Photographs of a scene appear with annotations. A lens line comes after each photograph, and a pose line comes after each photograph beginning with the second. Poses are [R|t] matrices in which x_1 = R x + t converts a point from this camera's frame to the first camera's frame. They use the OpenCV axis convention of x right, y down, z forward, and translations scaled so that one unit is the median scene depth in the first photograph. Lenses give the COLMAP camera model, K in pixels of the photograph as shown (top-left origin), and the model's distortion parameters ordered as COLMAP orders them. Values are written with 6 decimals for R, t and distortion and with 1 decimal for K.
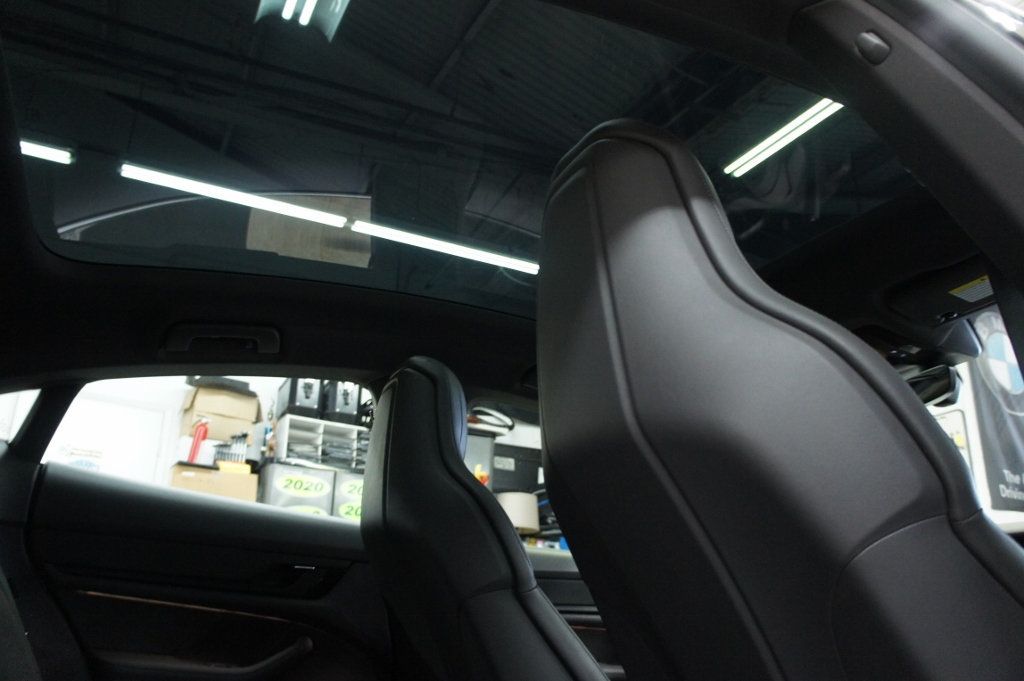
lens RADIAL K [[800.7, 0, 505.7], [0, 800.7, 342.3], [0, 0, 1]] dist [-0.186580, 0.136066]
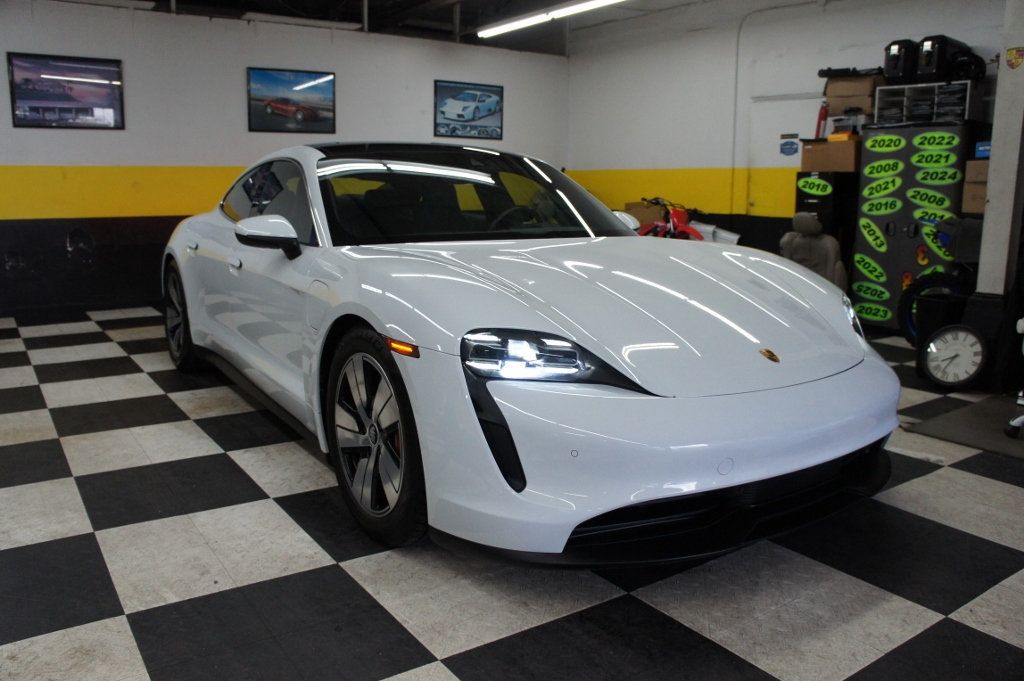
lens RADIAL K [[800.7, 0, 505.7], [0, 800.7, 342.3], [0, 0, 1]] dist [-0.186580, 0.136066]
pose [[0.138058, 0.163173, -0.976890, 0.916824], [0.334515, 0.920692, 0.201061, 0.025192], [0.932223, -0.354542, 0.072525, 0.227910]]
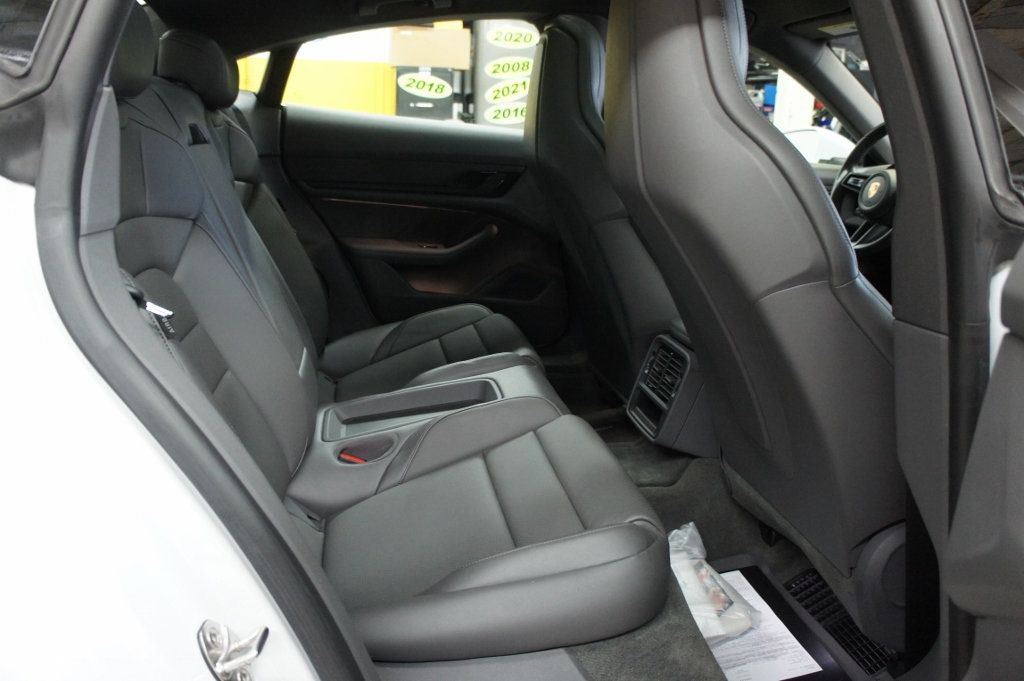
lens RADIAL K [[800.7, 0, 505.7], [0, 800.7, 342.3], [0, 0, 1]] dist [-0.186580, 0.136066]
pose [[0.961429, 0.092750, -0.258942, 0.041915], [0.071067, 0.825695, 0.559622, -0.066193], [0.265712, -0.556440, 0.787256, -0.052632]]
